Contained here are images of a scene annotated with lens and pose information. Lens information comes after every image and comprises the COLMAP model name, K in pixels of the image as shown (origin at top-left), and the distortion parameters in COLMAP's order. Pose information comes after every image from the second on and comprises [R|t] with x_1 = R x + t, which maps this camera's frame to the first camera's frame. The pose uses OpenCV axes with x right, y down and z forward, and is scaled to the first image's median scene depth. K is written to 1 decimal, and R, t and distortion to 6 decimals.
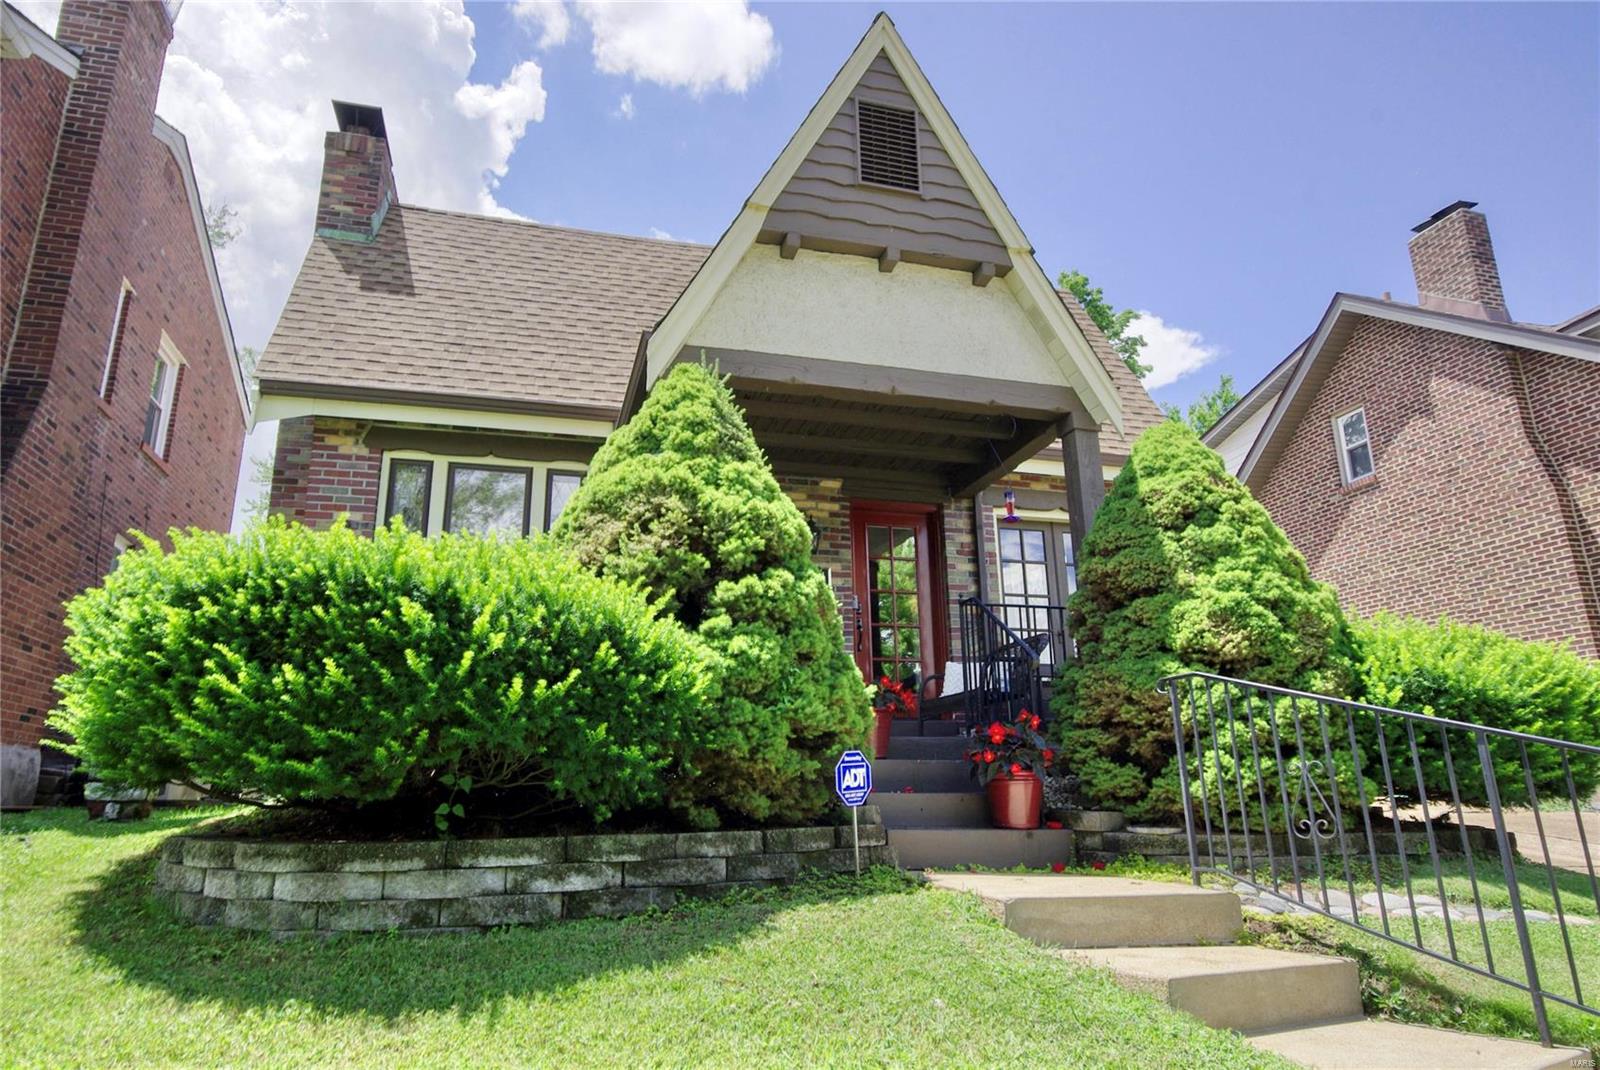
lens RADIAL K [[924.9, 0, 800.0], [0, 924.9, 535.0], [0, 0, 1]] dist [-0.000038, 0.000736]
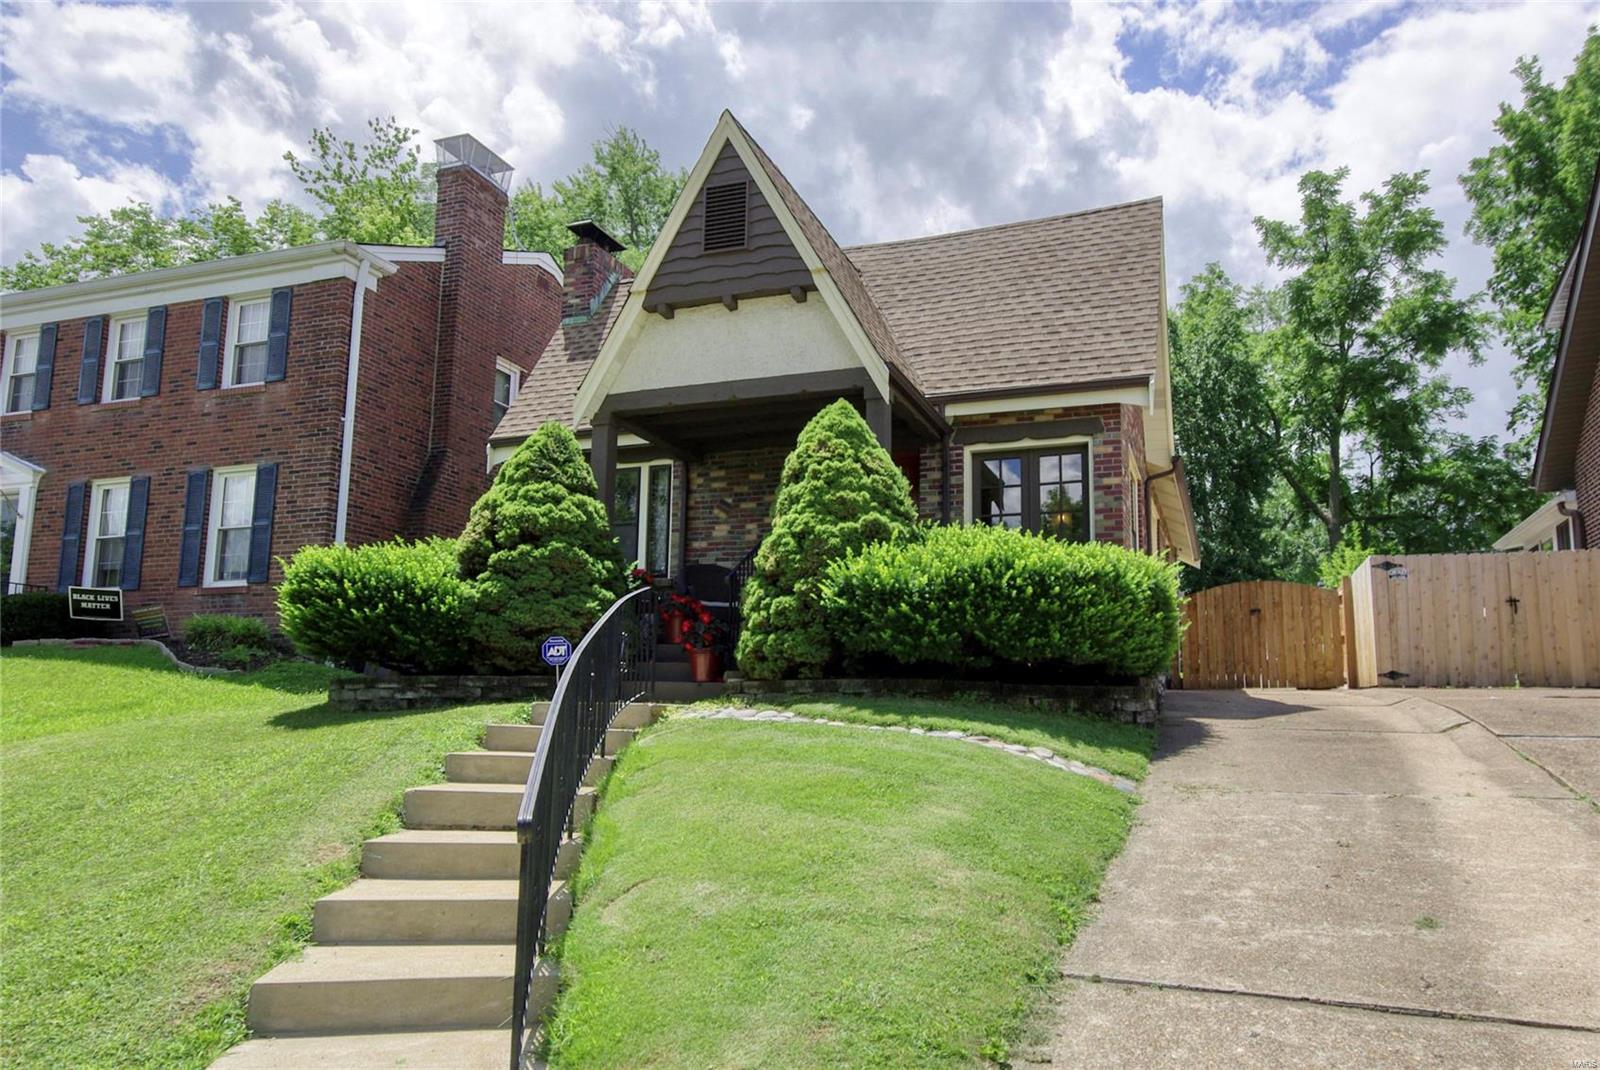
lens RADIAL K [[879.5, 0, 800.7], [0, 879.5, 582.5], [0, 0, 1]] dist [0.000863, 0.000019]
pose [[0.849733, -0.058658, -0.523940, 1.430949], [0.129988, 0.986421, 0.100380, 0.007871], [0.510937, -0.153402, 0.845820, -0.248968]]
